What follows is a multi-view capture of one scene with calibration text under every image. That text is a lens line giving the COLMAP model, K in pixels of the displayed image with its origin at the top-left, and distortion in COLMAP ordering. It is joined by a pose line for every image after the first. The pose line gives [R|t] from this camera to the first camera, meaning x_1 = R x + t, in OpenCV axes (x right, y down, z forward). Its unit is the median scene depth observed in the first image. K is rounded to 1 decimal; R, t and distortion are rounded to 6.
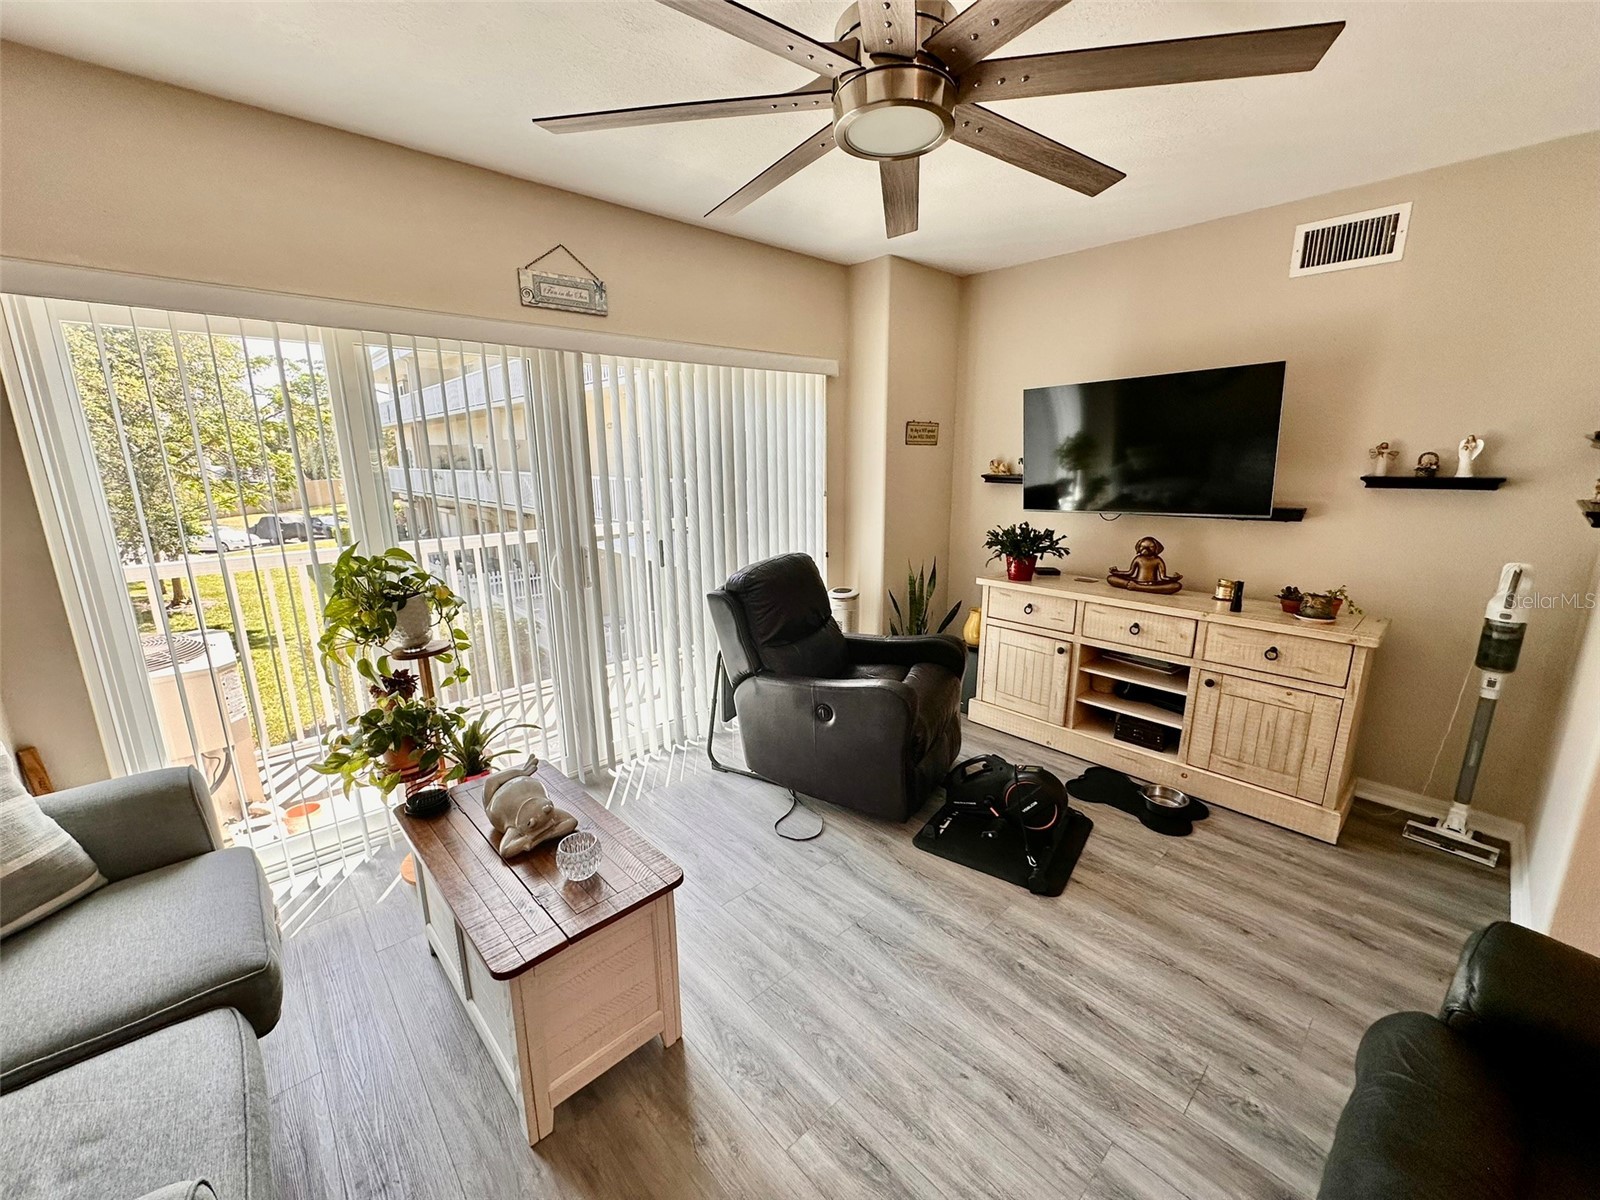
lens RADIAL K [[636.9, 0, 800.0], [0, 636.9, 600.0], [0, 0, 1]] dist [-0.002022, -0.000055]
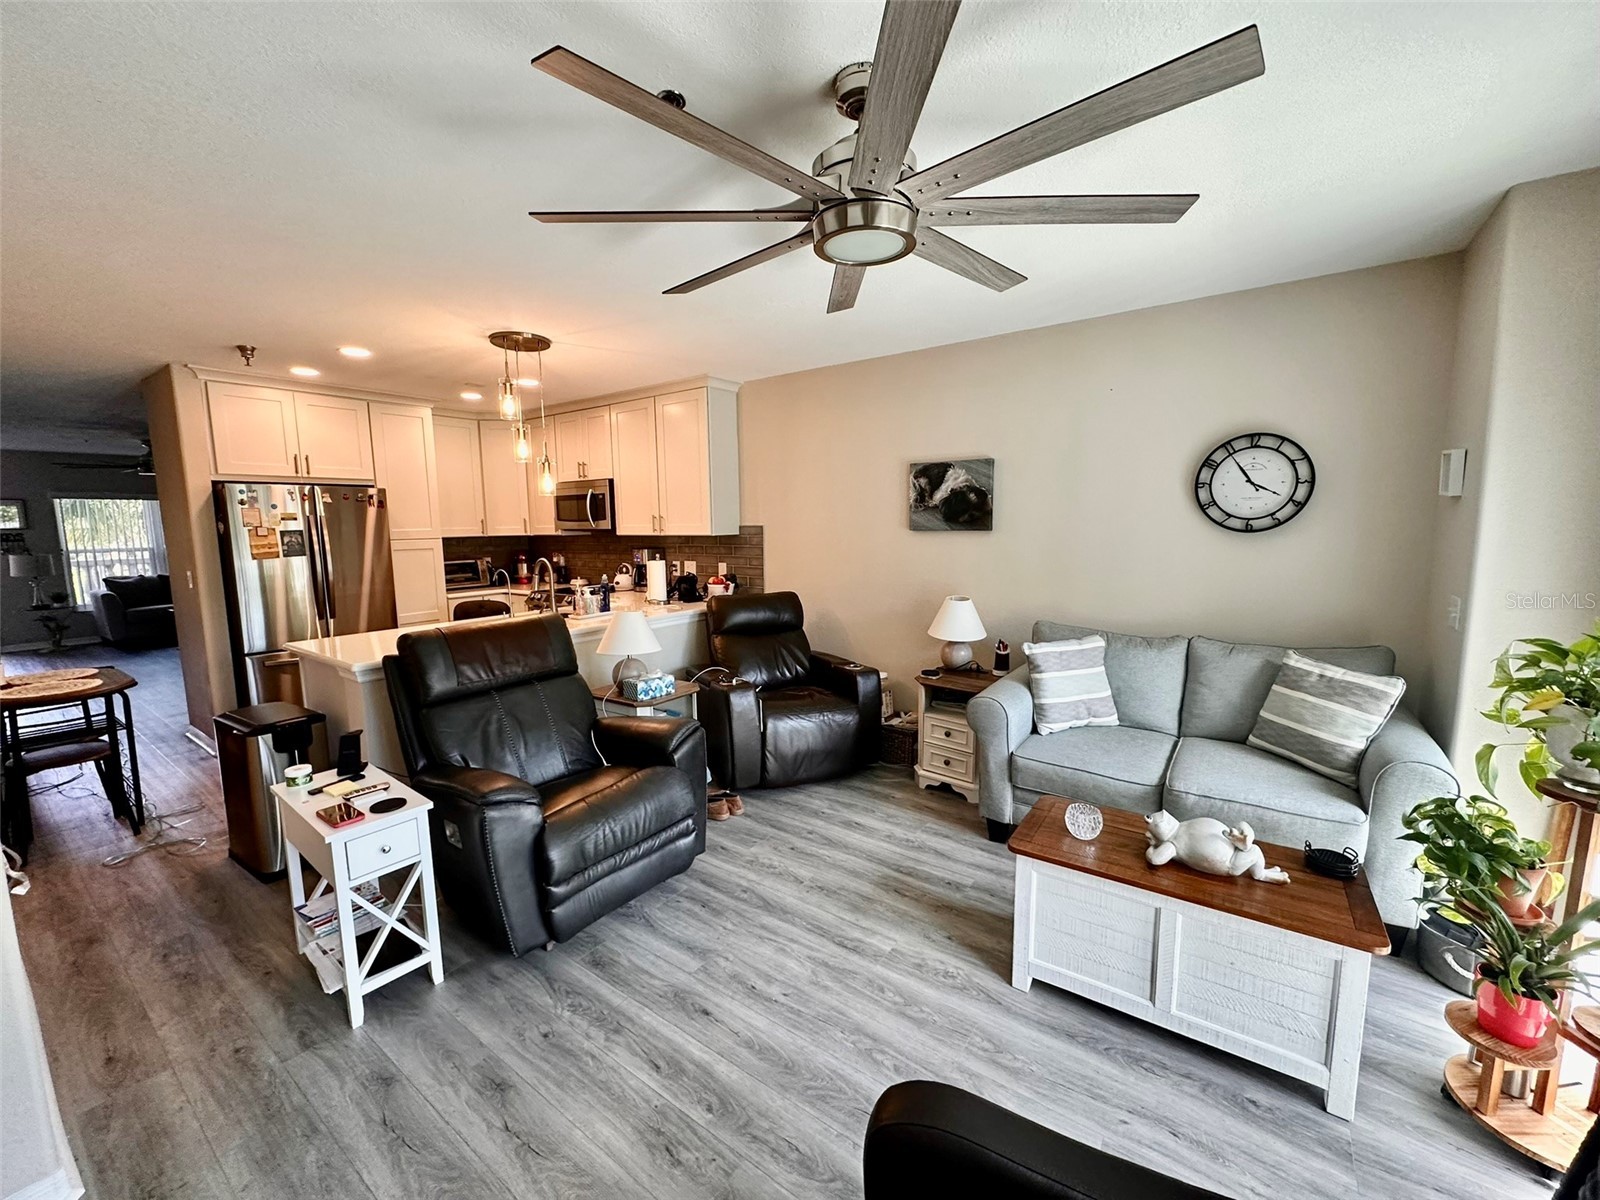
lens RADIAL K [[636.9, 0, 800.0], [0, 636.9, 600.0], [0, 0, 1]] dist [-0.002022, -0.000055]
pose [[-0.980365, 0.049615, -0.190848, 0.376718], [-0.018402, 0.940588, 0.339052, -0.381502], [0.196331, 0.335907, -0.921206, 1.663811]]
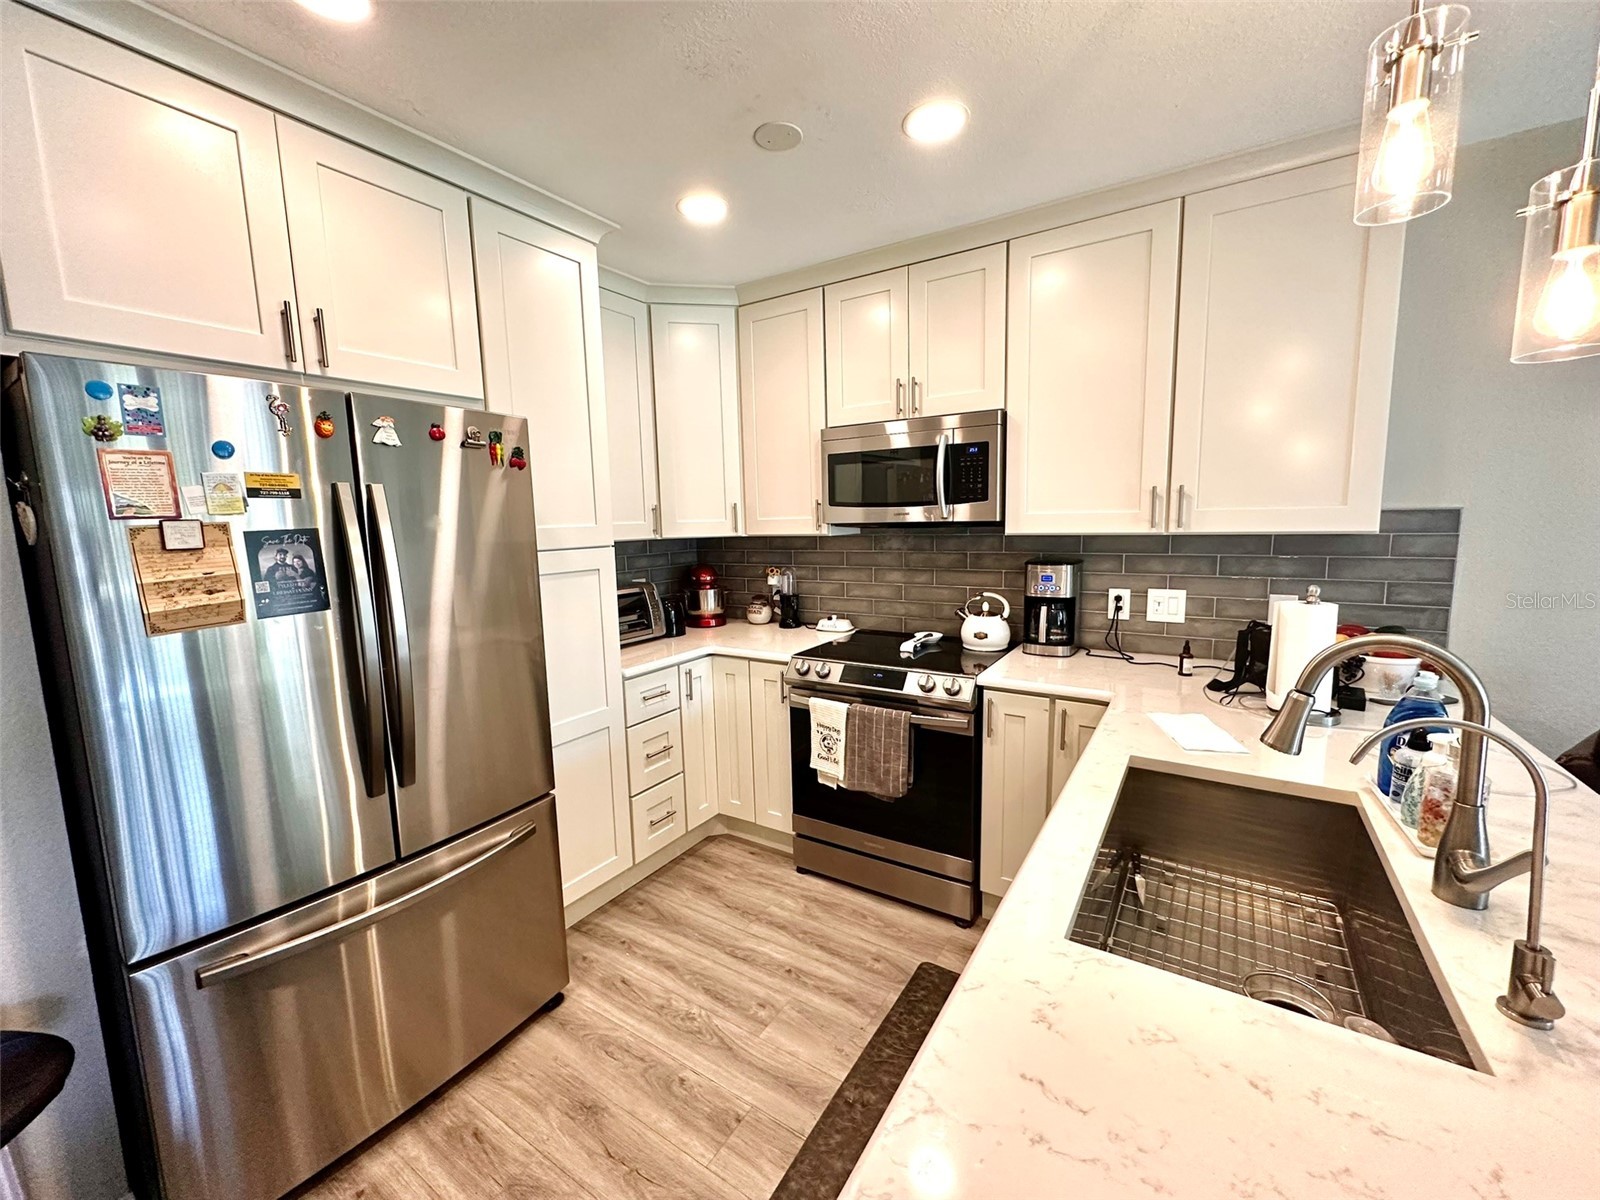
lens RADIAL K [[631.2, 0, 793.9], [0, 631.2, 598.1], [0, 0, 1]] dist [-0.001664, -0.000139]
pose [[-0.967055, 0.065449, -0.246012, 1.385869], [-0.023284, 0.939595, 0.341496, 0.025498], [0.253502, 0.335973, -0.907116, -0.147768]]
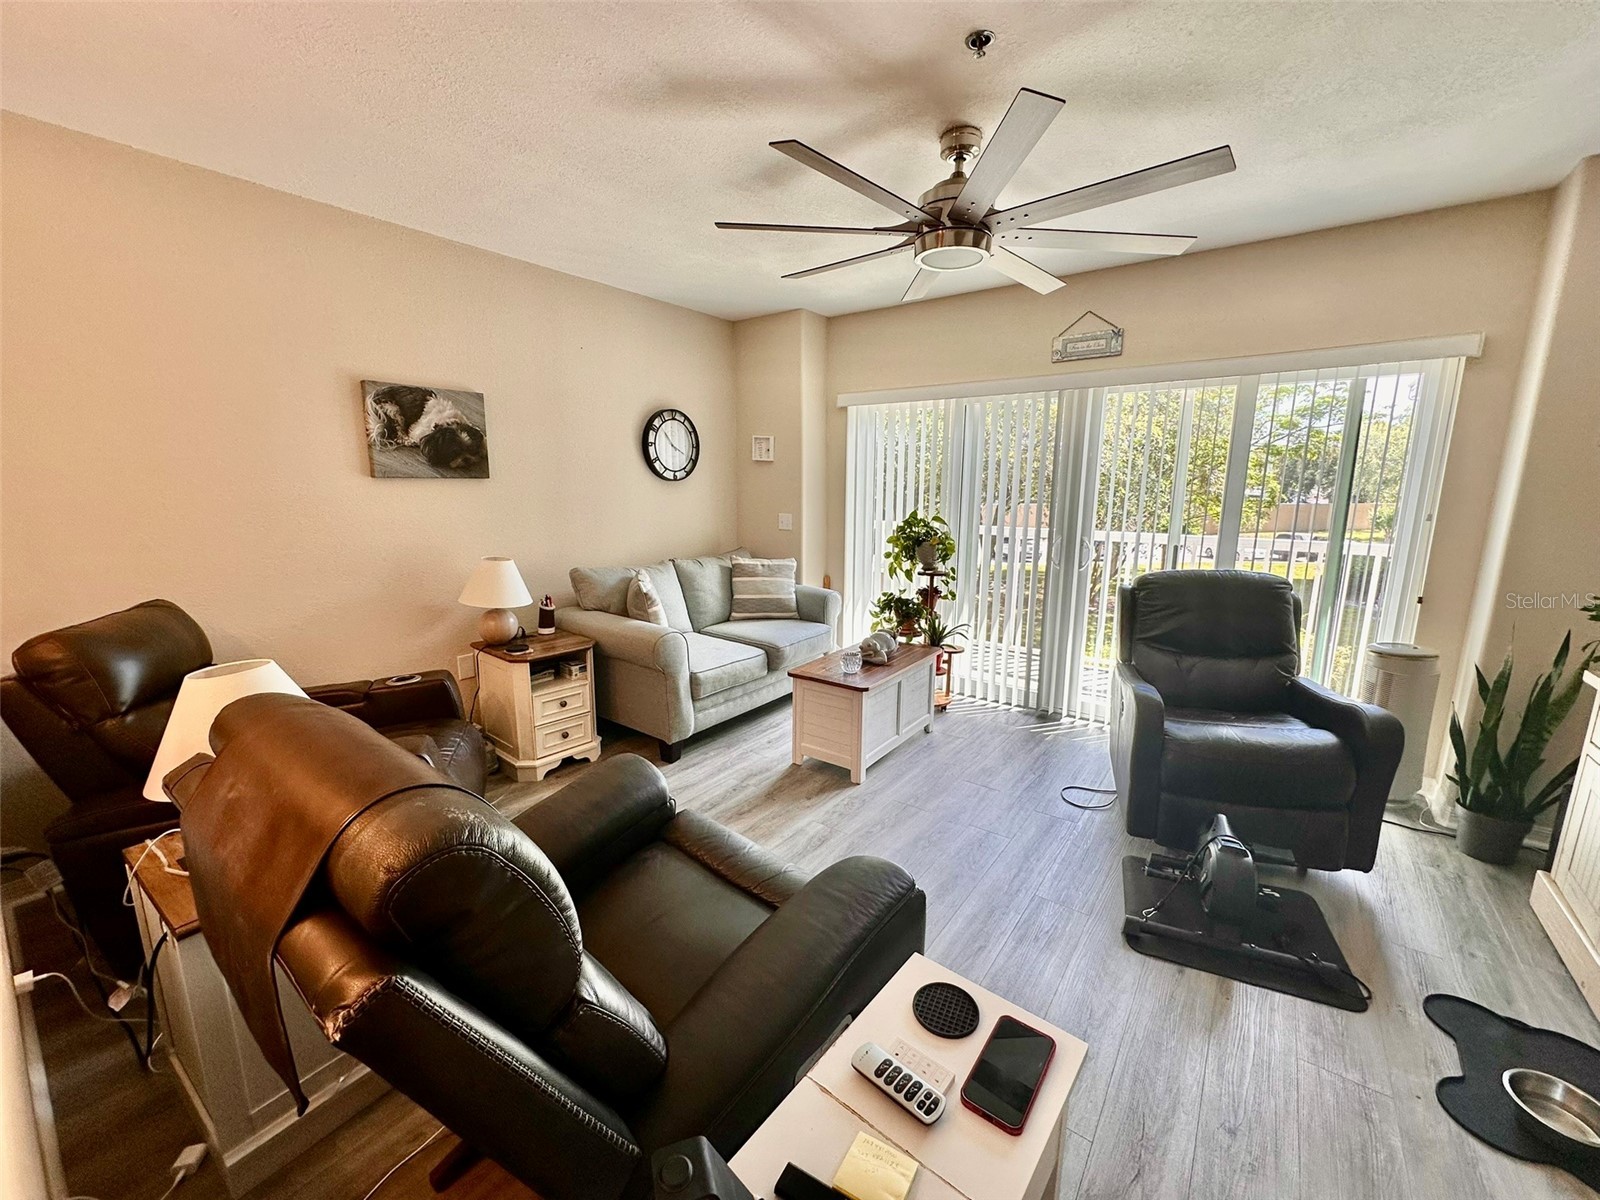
lens RADIAL K [[636.9, 0, 800.0], [0, 636.9, 600.0], [0, 0, 1]] dist [-0.002022, -0.000055]
pose [[0.182569, 0.195067, -0.963648, 1.315057], [-0.225265, 0.962348, 0.152127, -0.046313], [0.957039, 0.189302, 0.219636, 0.320854]]
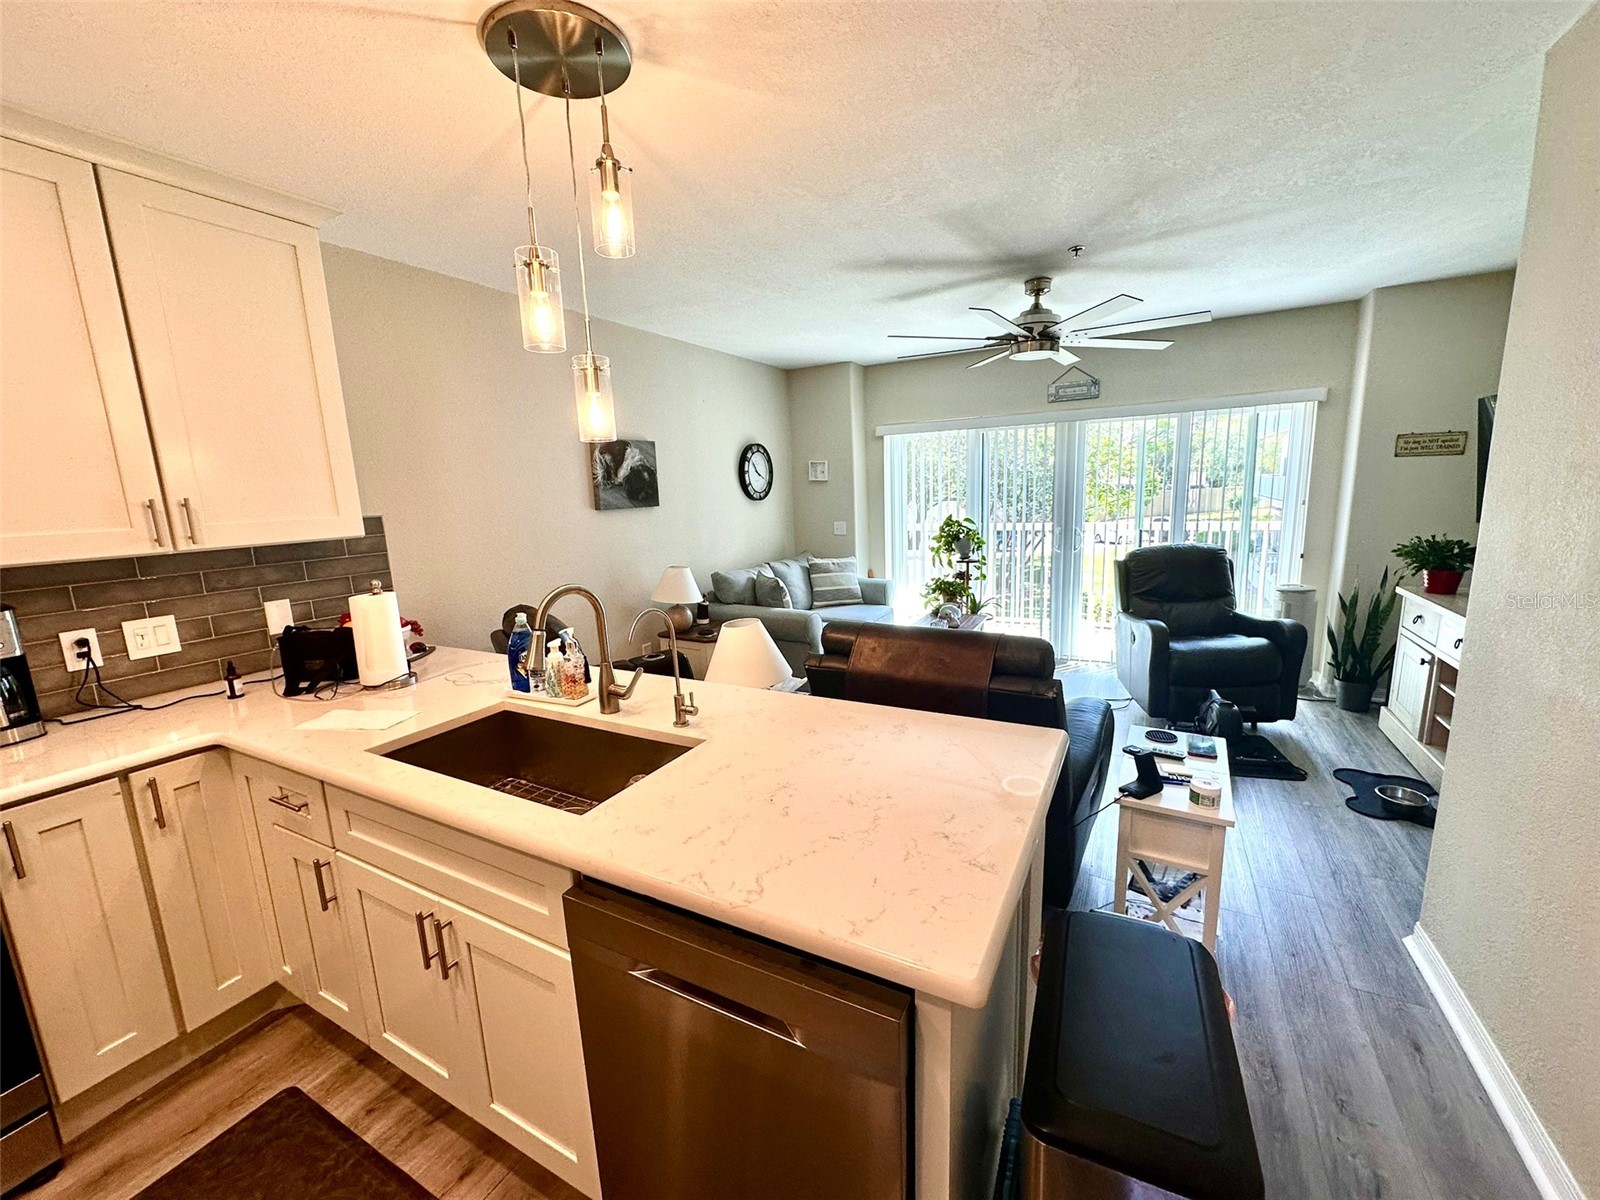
lens RADIAL K [[638.5, 0, 801.5], [0, 638.5, 598.3], [0, 0, 1]] dist [0.000100, 0.000096]
pose [[0.327221, 0.165242, -0.930388, 1.750738], [-0.176801, 0.977911, 0.111500, 0.070569], [0.928260, 0.128009, 0.349208, -0.469888]]
